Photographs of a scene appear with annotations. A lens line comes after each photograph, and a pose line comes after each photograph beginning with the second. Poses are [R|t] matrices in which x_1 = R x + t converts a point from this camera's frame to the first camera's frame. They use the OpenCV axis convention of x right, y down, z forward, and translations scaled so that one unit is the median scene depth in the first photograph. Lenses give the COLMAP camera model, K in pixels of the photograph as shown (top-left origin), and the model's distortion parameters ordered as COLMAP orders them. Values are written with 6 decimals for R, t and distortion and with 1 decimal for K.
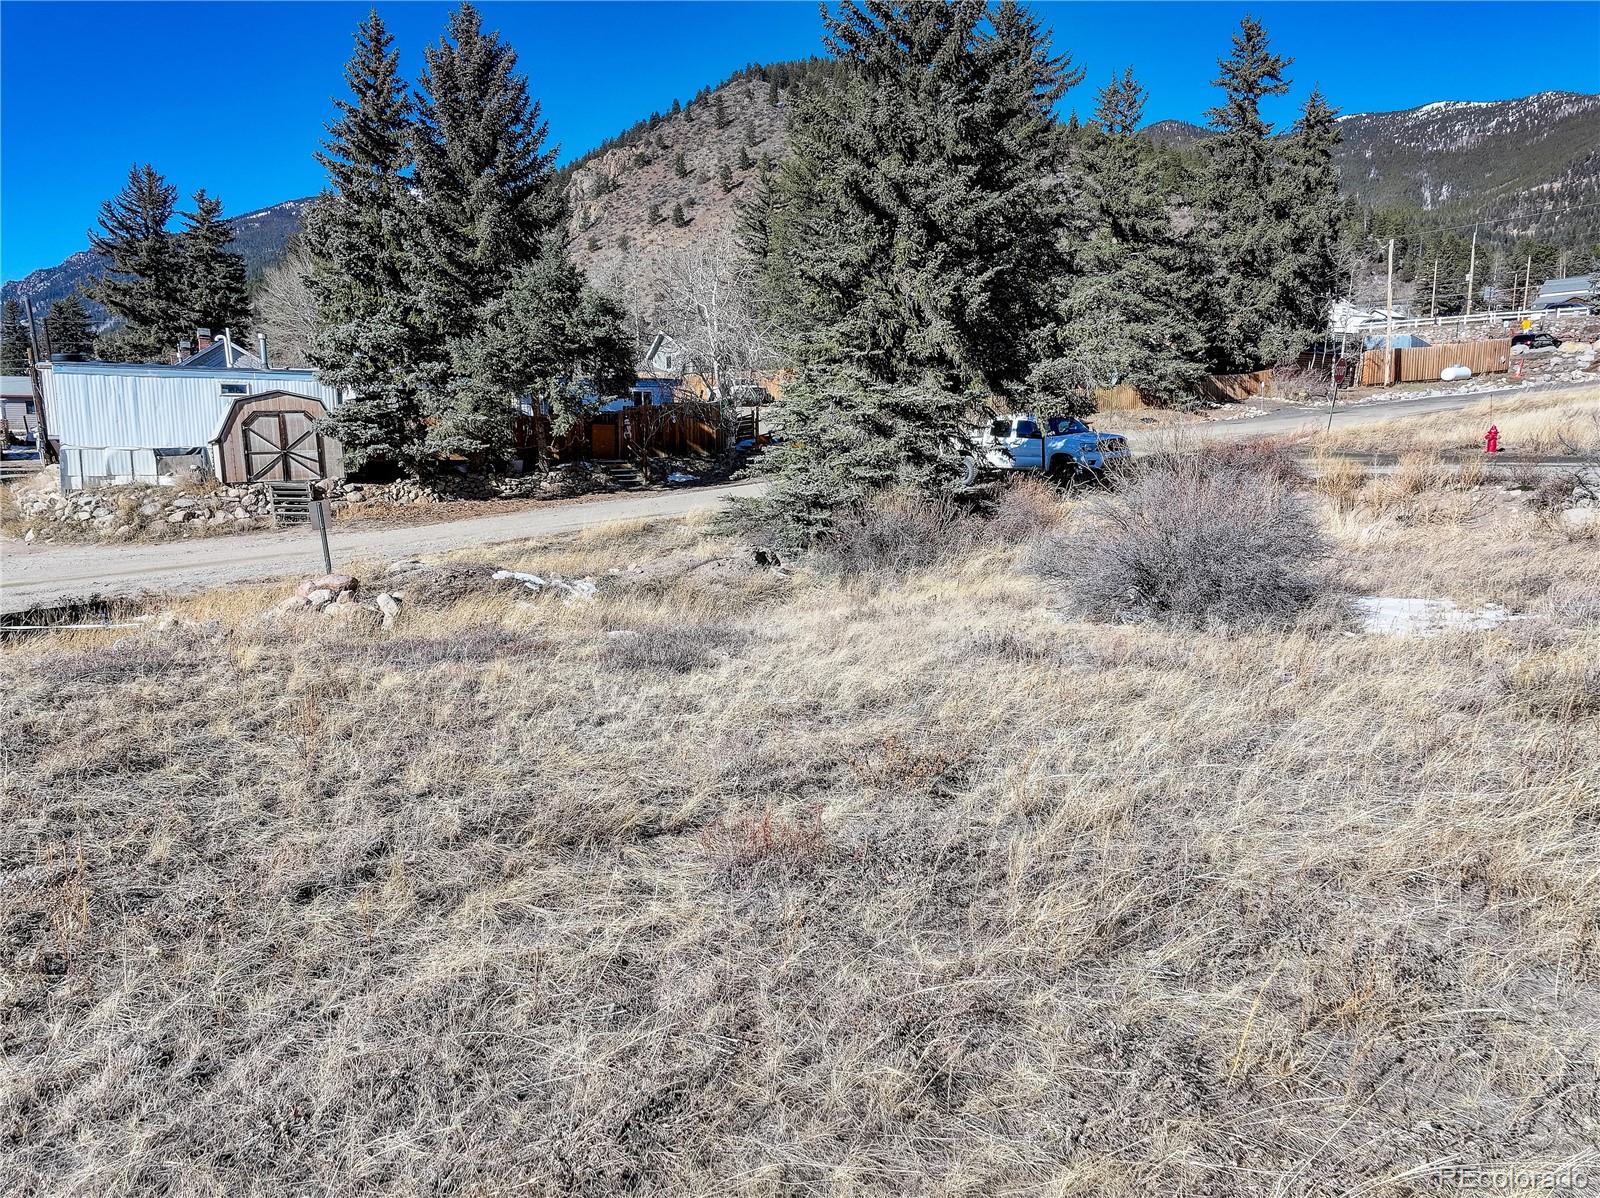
lens RADIAL K [[1124.9, 0, 806.1], [0, 1124.9, 592.9], [0, 0, 1]] dist [0.011532, 0.025008]
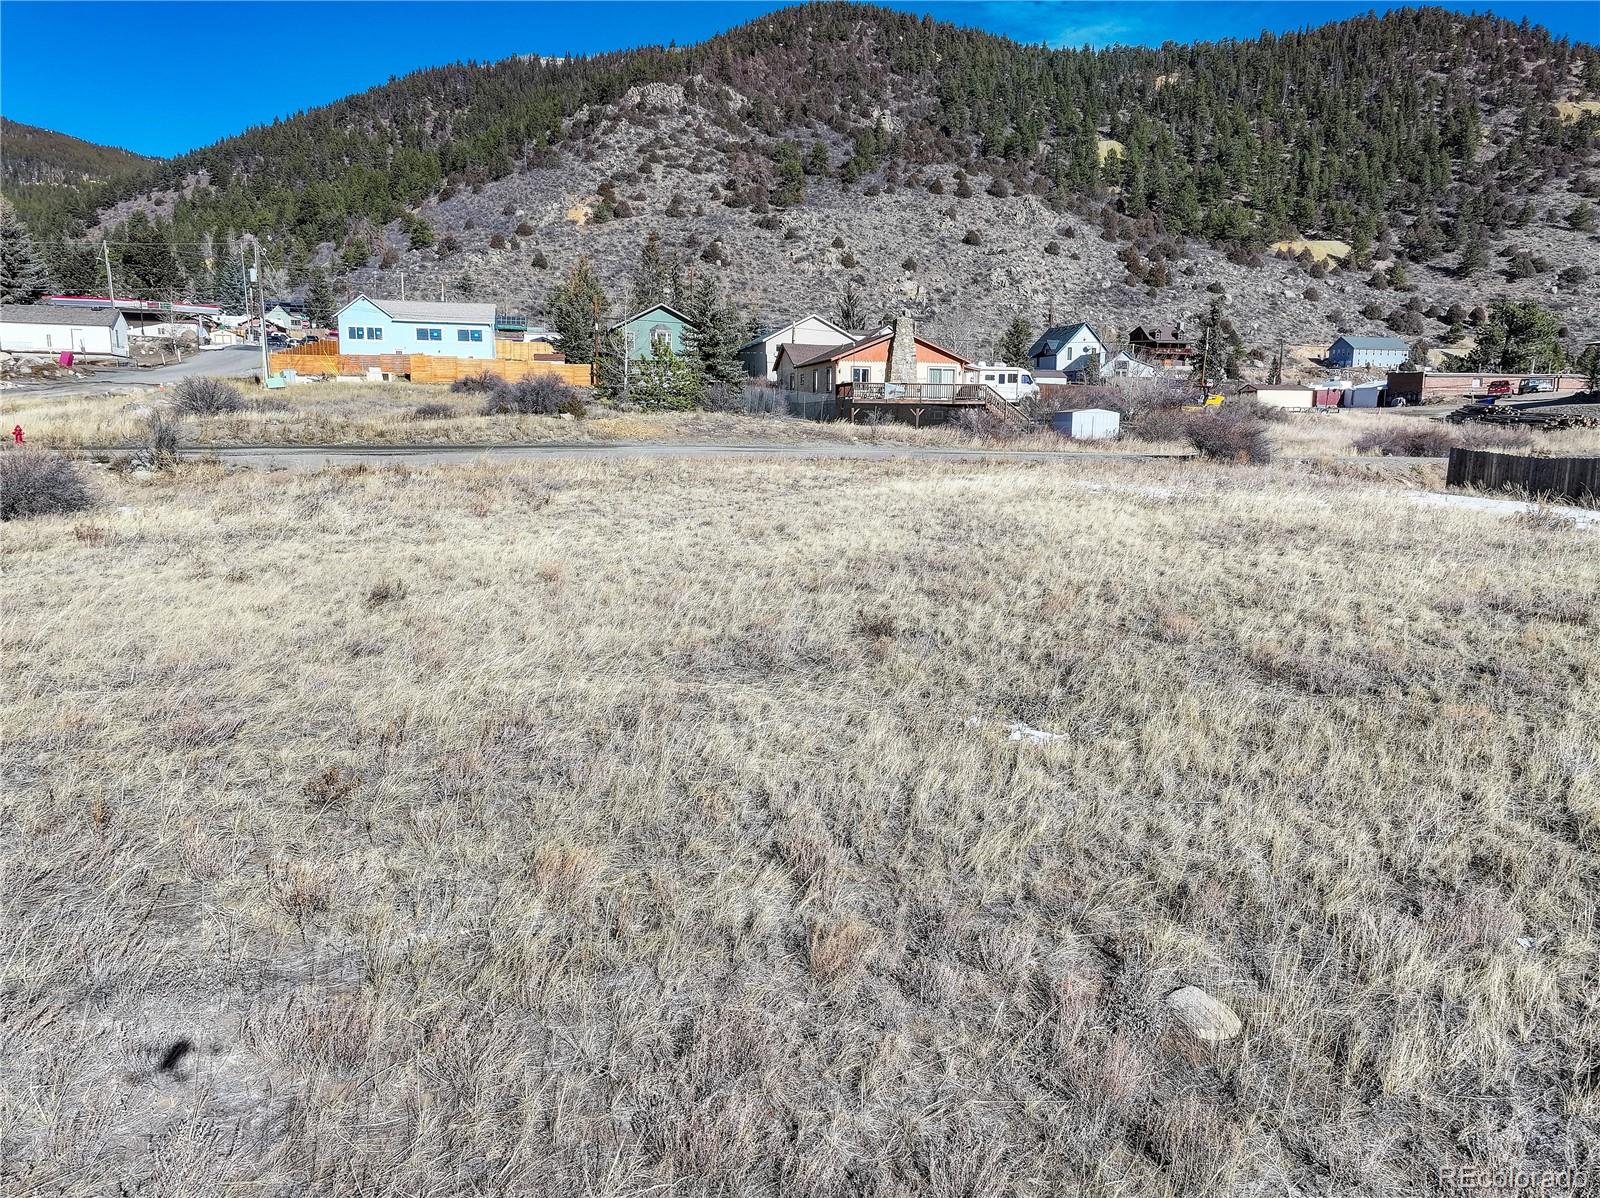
lens RADIAL K [[1125.8, 0, 805.4], [0, 1125.8, 594.7], [0, 0, 1]] dist [0.004070, 0.037087]
pose [[0.317247, -0.127588, 0.939721, -0.264989], [0.124875, 0.987901, 0.091972, 0.032445], [-0.940086, 0.088169, 0.329341, -0.225169]]
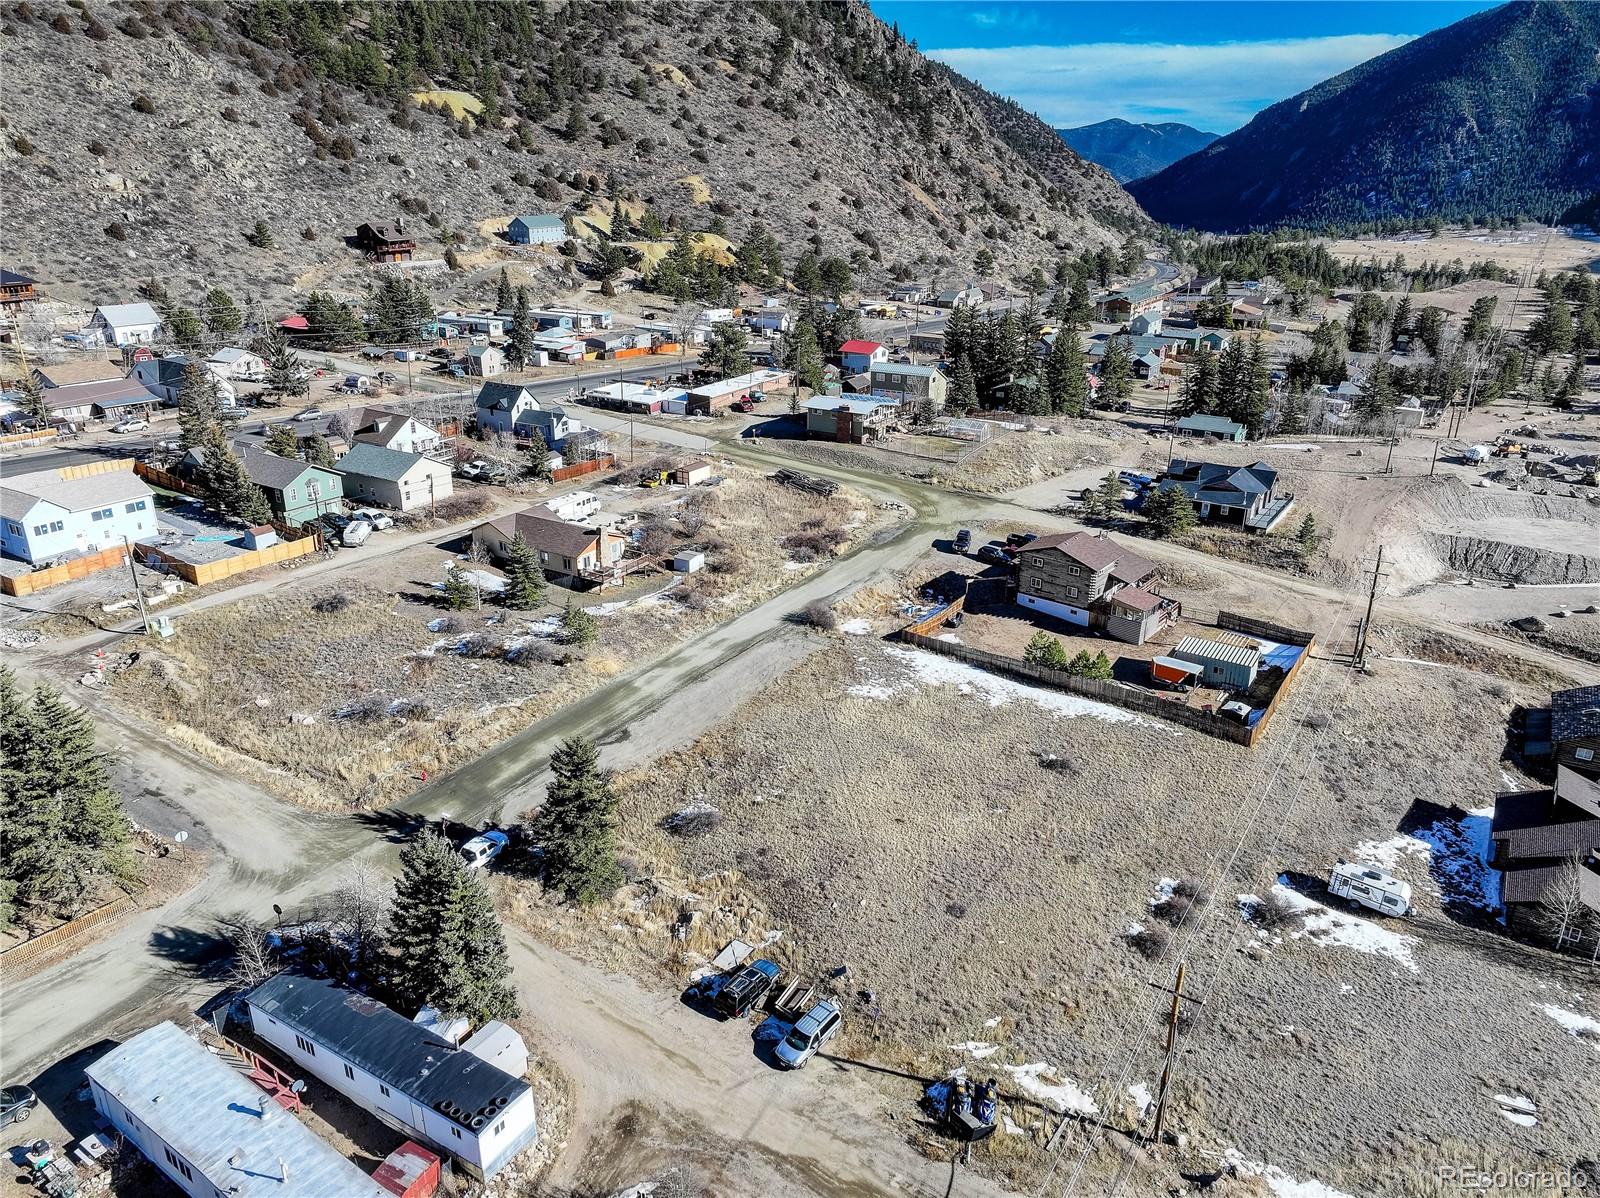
lens RADIAL K [[1125.8, 0, 805.4], [0, 1125.8, 594.7], [0, 0, 1]] dist [0.004070, 0.037087]
pose [[-0.439587, -0.322477, 0.838315, -1.296744], [0.124138, 0.902558, 0.412284, -0.988621], [-0.889580, 0.285302, -0.356722, 0.600843]]
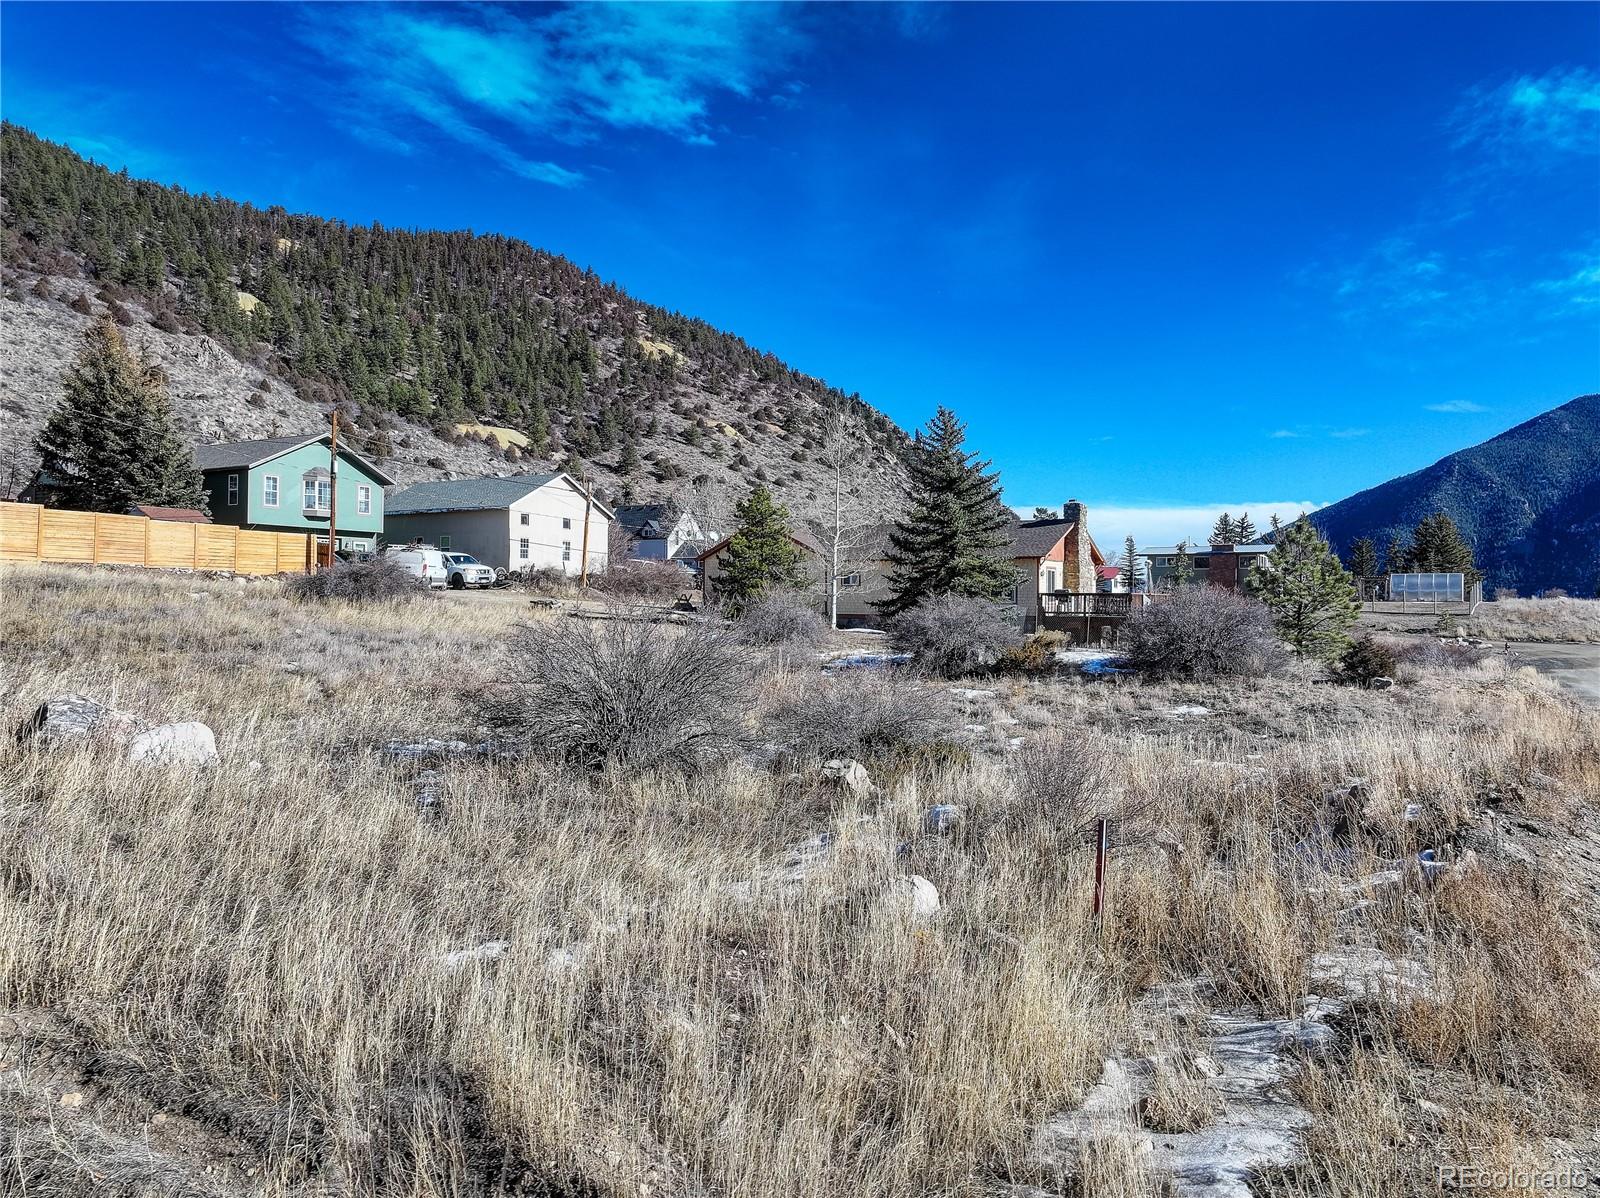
lens RADIAL K [[1125.8, 0, 805.4], [0, 1125.8, 594.7], [0, 0, 1]] dist [0.004070, 0.037087]
pose [[-0.458541, 0.013171, 0.888576, 0.306223], [0.121496, 0.991431, 0.048001, -0.148950], [-0.880329, 0.129968, -0.456212, 0.714712]]
